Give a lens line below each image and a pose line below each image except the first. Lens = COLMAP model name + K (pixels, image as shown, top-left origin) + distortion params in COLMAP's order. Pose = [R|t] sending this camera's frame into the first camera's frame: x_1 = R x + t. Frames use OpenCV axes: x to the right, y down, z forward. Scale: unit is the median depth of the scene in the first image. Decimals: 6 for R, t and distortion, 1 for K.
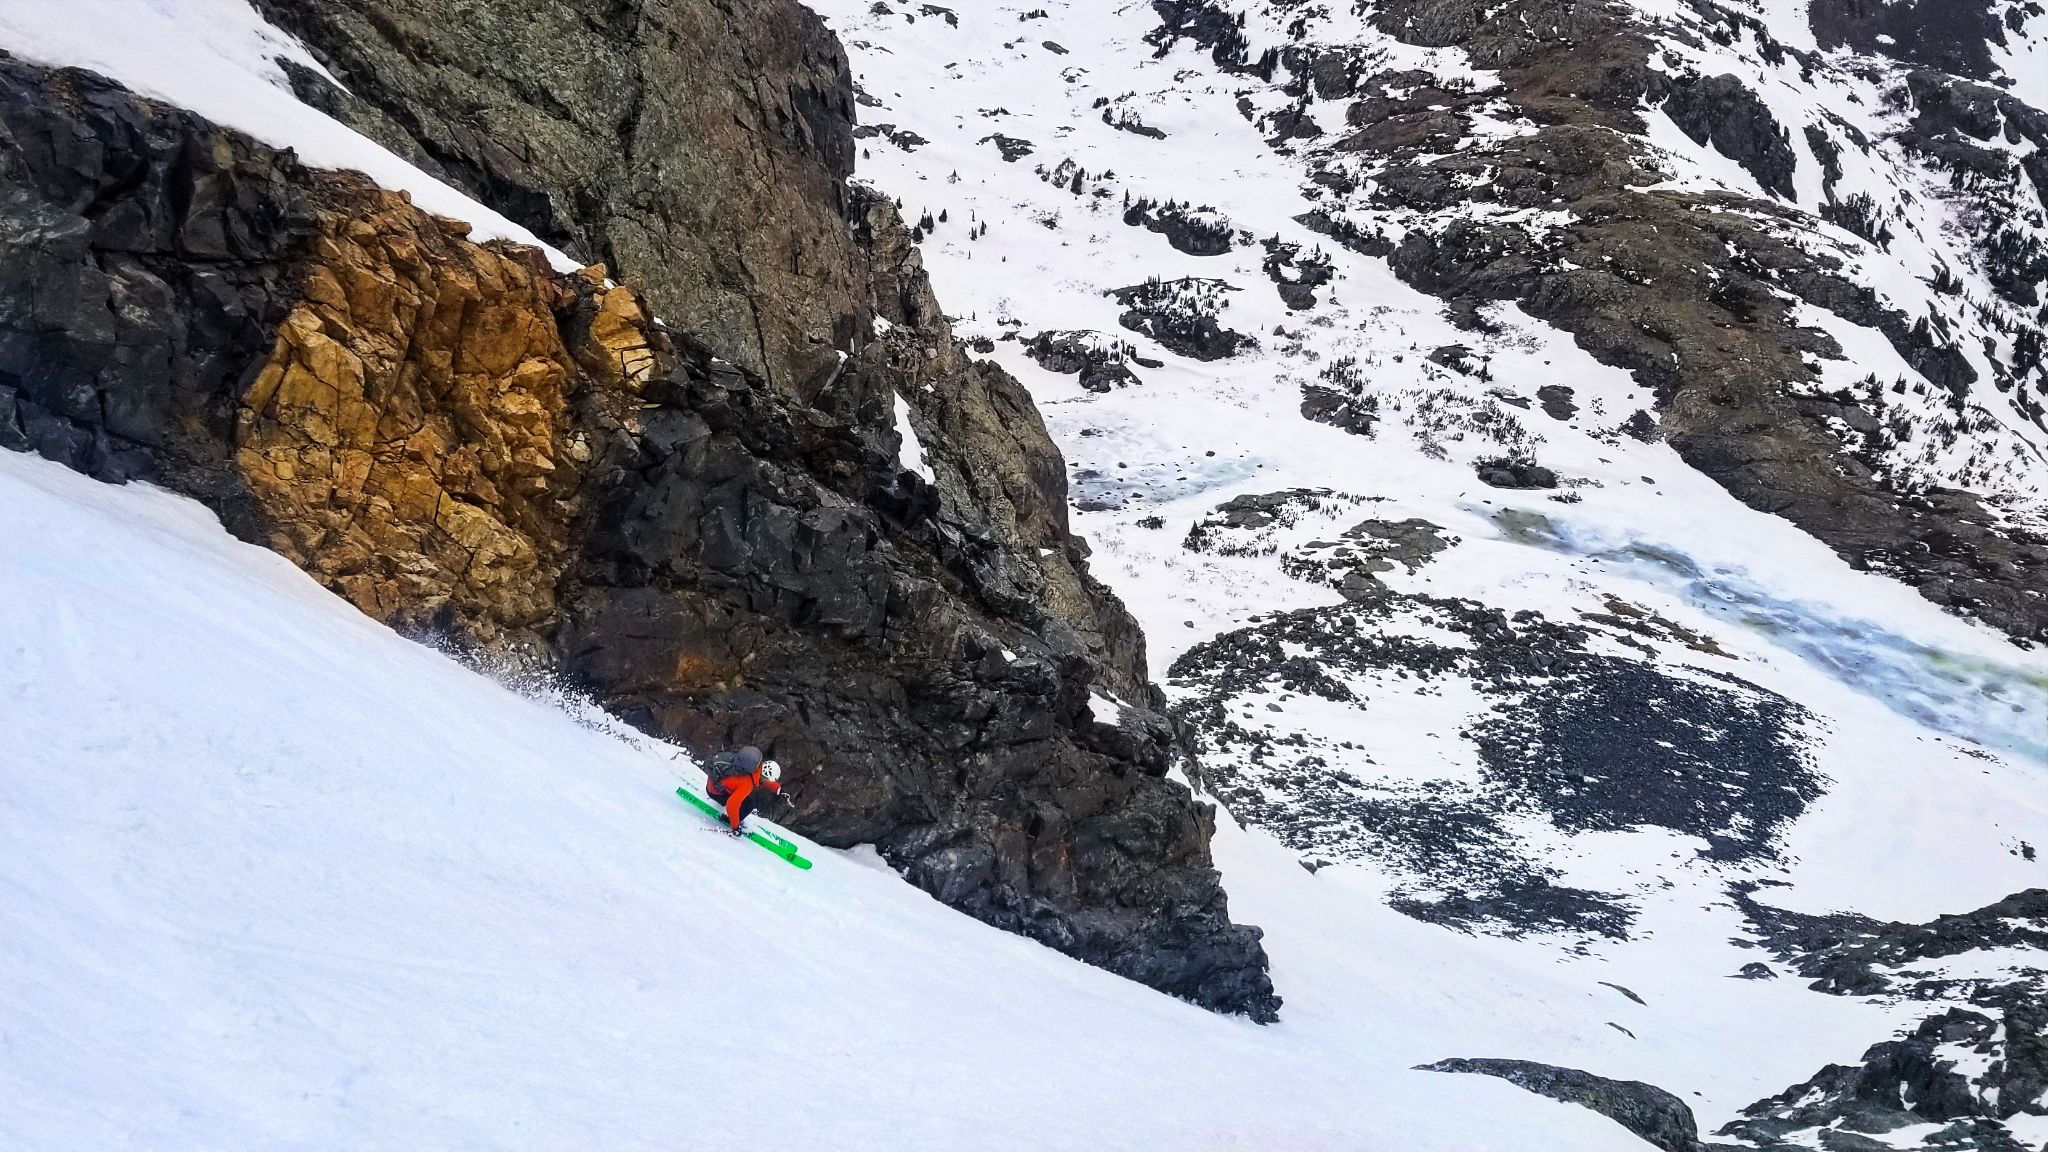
lens RADIAL K [[1887.3, 0, 1014.1], [0, 1887.3, 483.2], [0, 0, 1]] dist [0.092363, -0.193837]
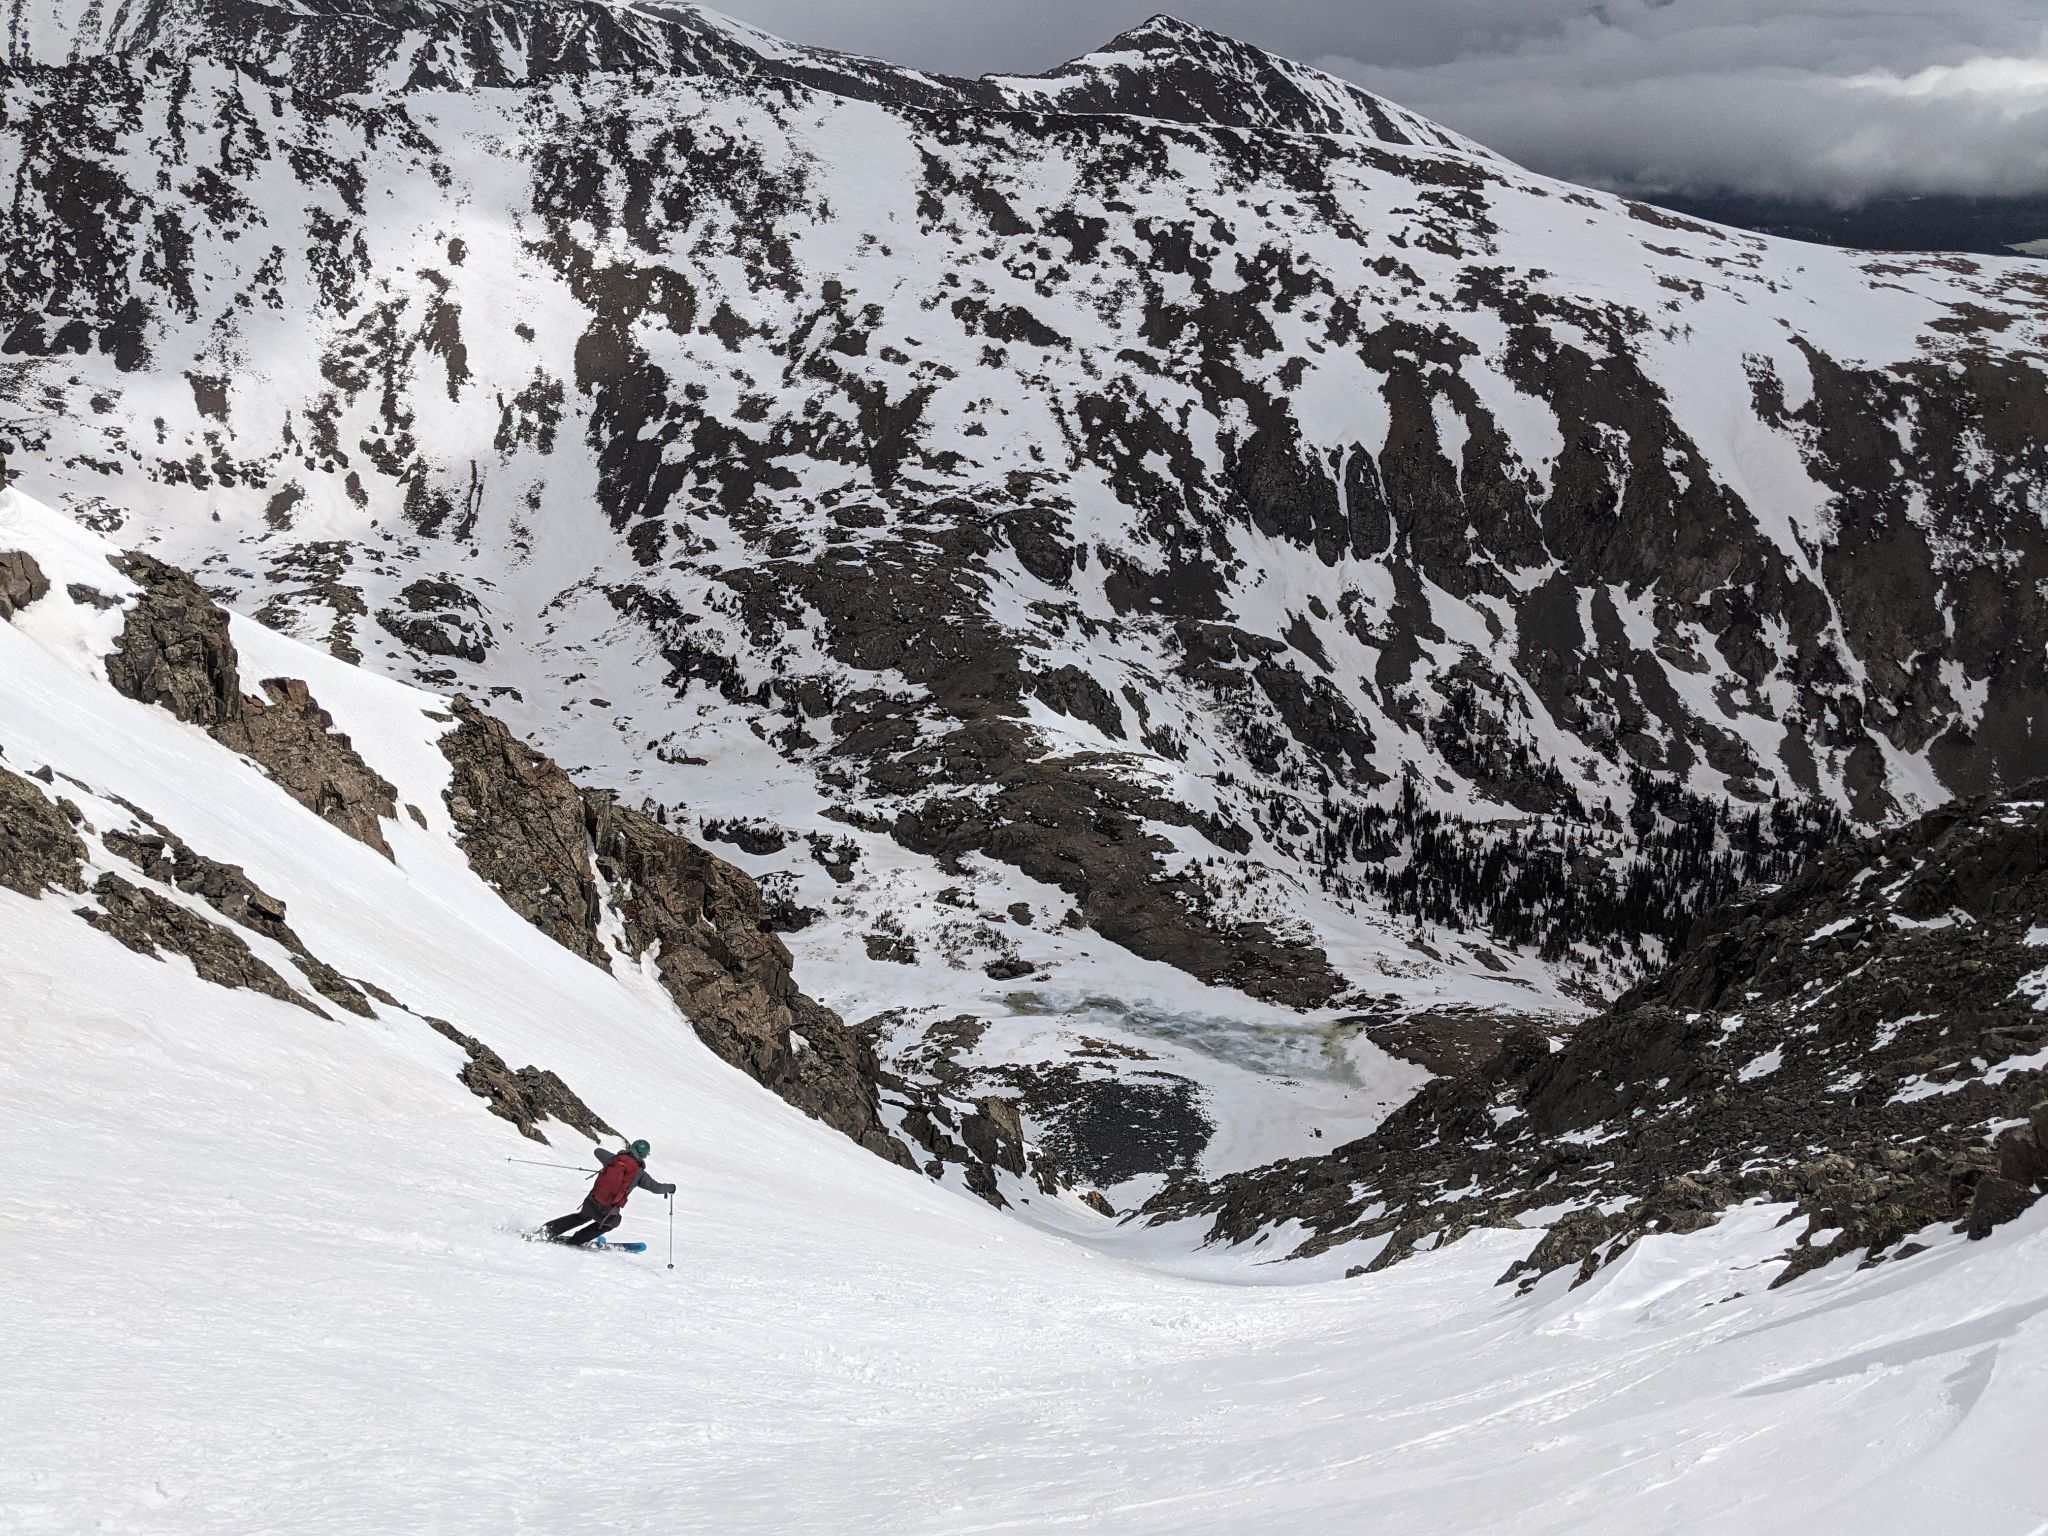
lens RADIAL K [[1883.3, 0, 1034.0], [0, 1883.3, 751.3], [0, 0, 1]] dist [0.113479, -0.242212]
pose [[0.927813, -0.190084, 0.320986, -0.173255], [0.211998, 0.976664, -0.034414, -0.112262], [-0.306954, 0.099978, 0.946458, -0.479304]]
